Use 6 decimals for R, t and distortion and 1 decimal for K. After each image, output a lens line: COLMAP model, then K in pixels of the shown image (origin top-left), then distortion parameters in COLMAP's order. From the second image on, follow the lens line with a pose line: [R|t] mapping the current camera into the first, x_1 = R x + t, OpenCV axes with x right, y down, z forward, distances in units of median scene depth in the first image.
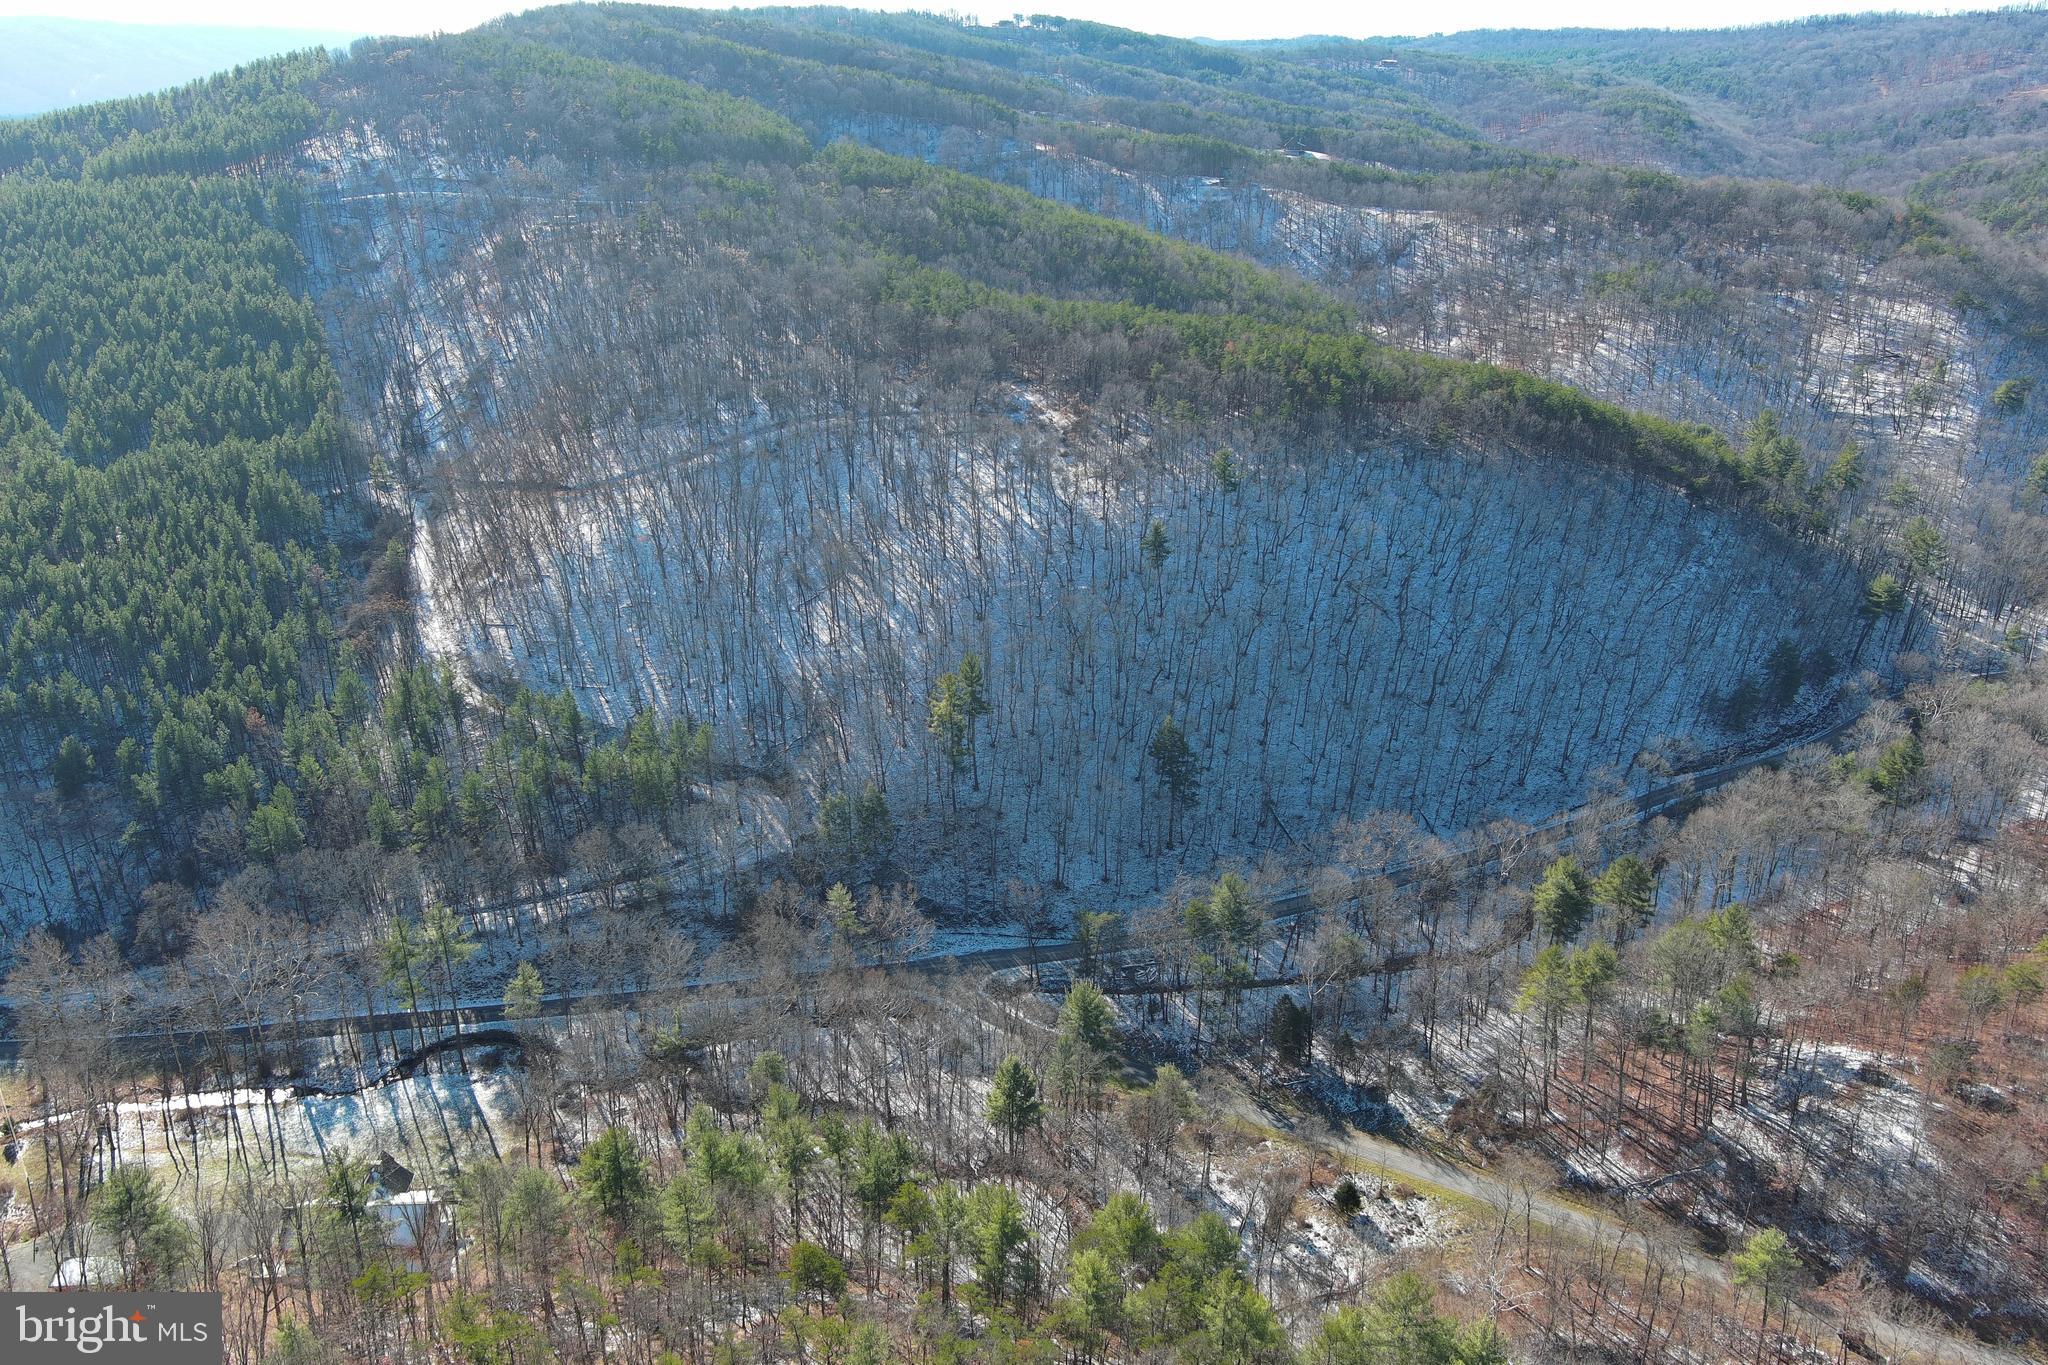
lens RADIAL K [[1595.9, 0, 1024.0], [0, 1595.9, 682.5], [0, 0, 1]] dist [0.004255, 0.015022]
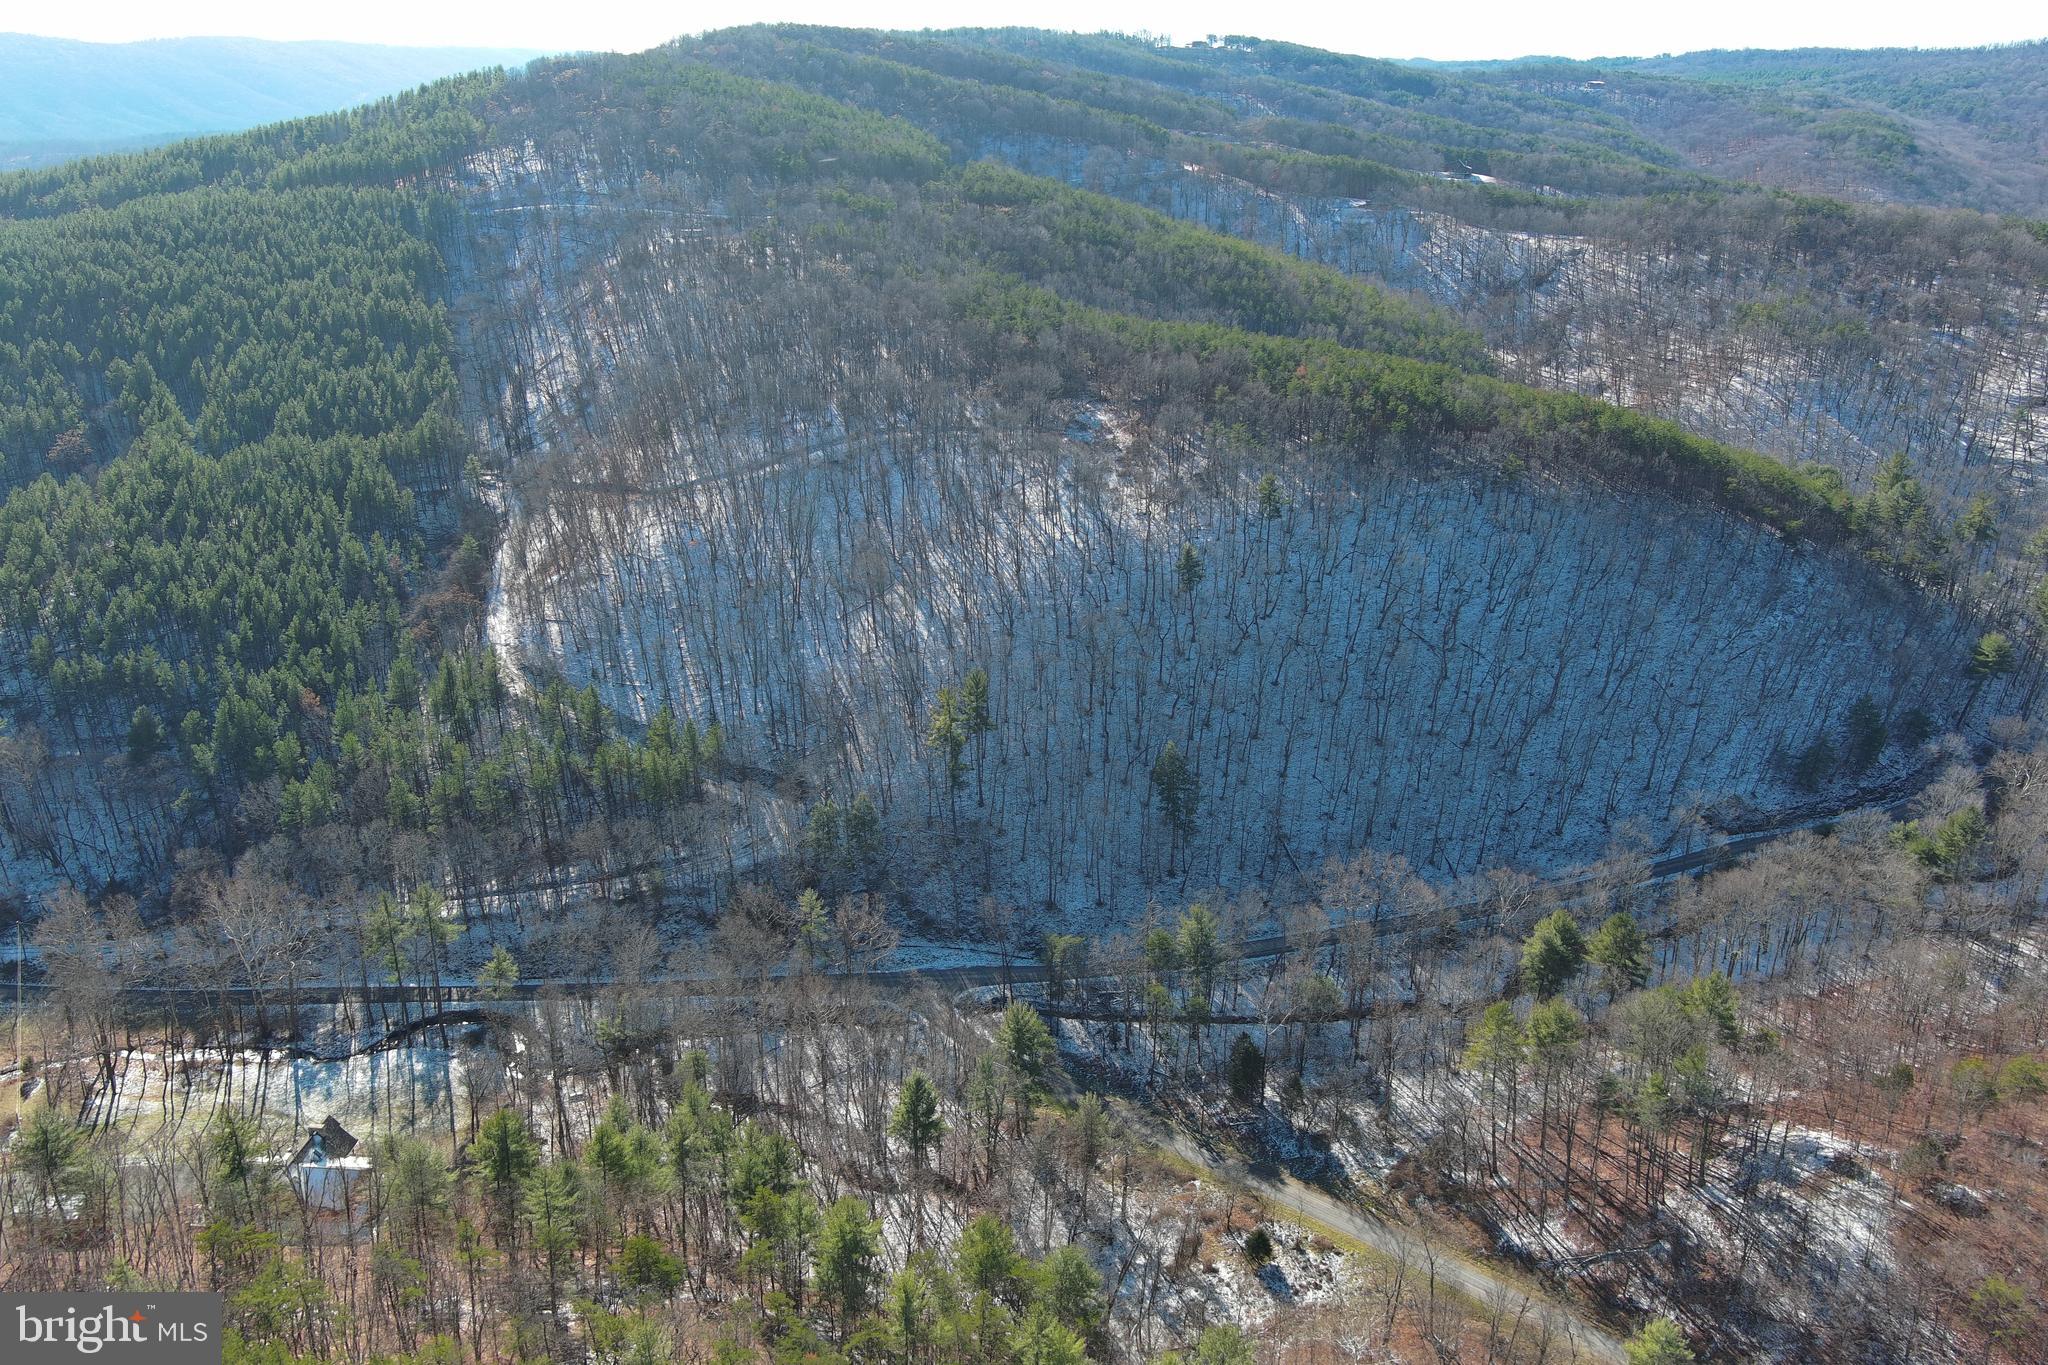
lens RADIAL K [[1595.9, 0, 1024.0], [0, 1595.9, 682.5], [0, 0, 1]] dist [0.004255, 0.015022]
pose [[0.991277, 0.048835, -0.122414, 0.080804], [-0.050212, 0.998705, -0.008187, -0.002033], [0.121856, 0.014262, 0.992445, 0.006783]]
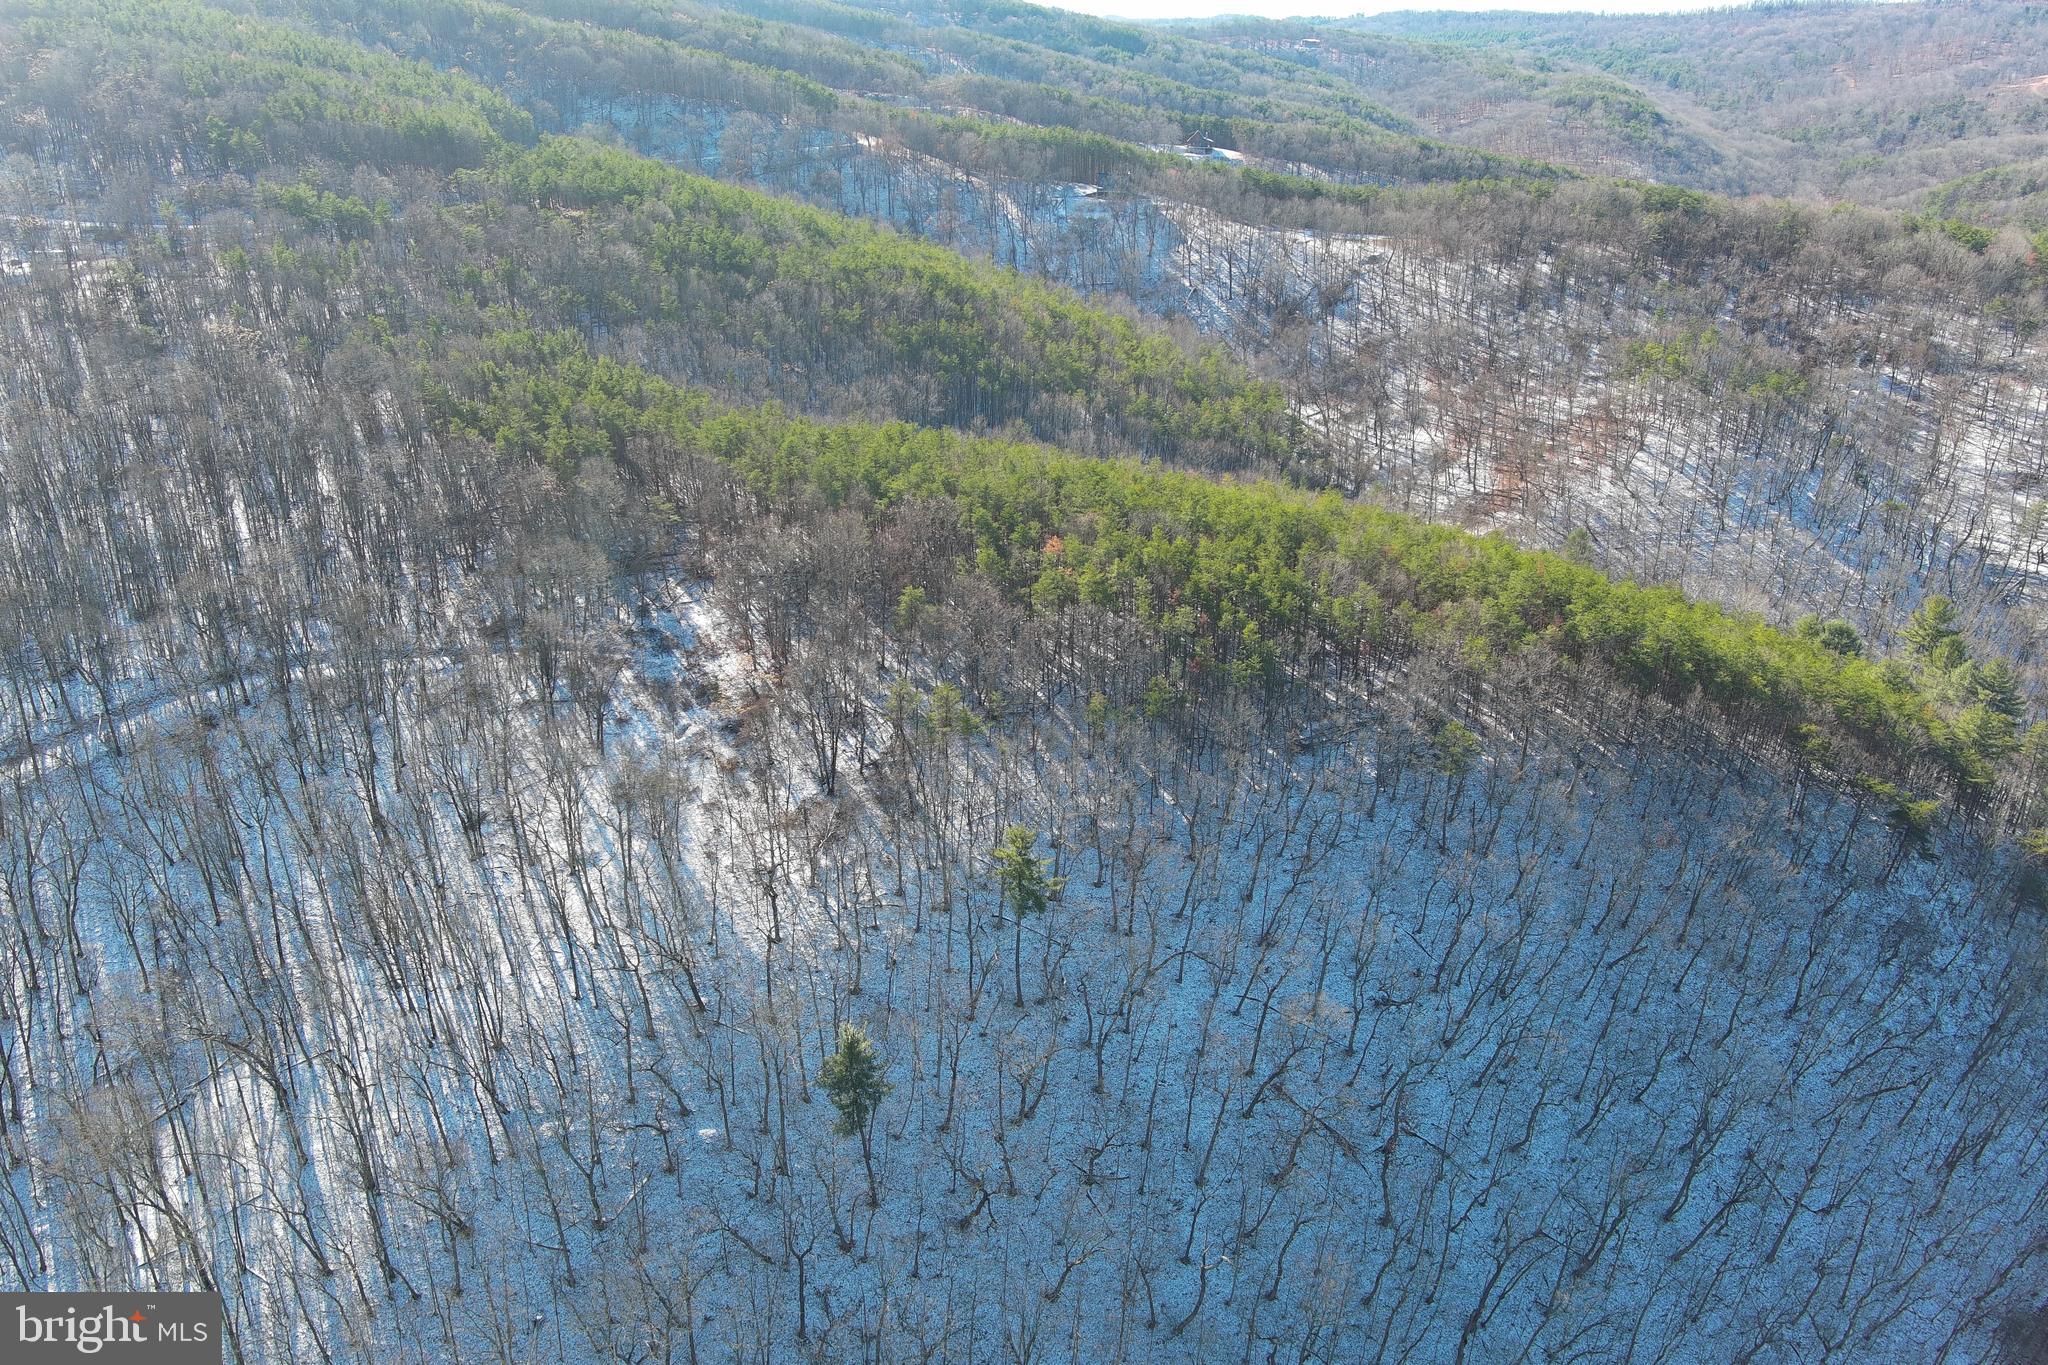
lens RADIAL K [[1595.9, 0, 1024.0], [0, 1595.9, 682.5], [0, 0, 1]] dist [0.004255, 0.015022]
pose [[0.998755, -0.004540, 0.049668, 0.082925], [0.003963, 0.999924, 0.011706, -0.153537], [-0.049717, -0.011495, 0.998697, 0.417086]]
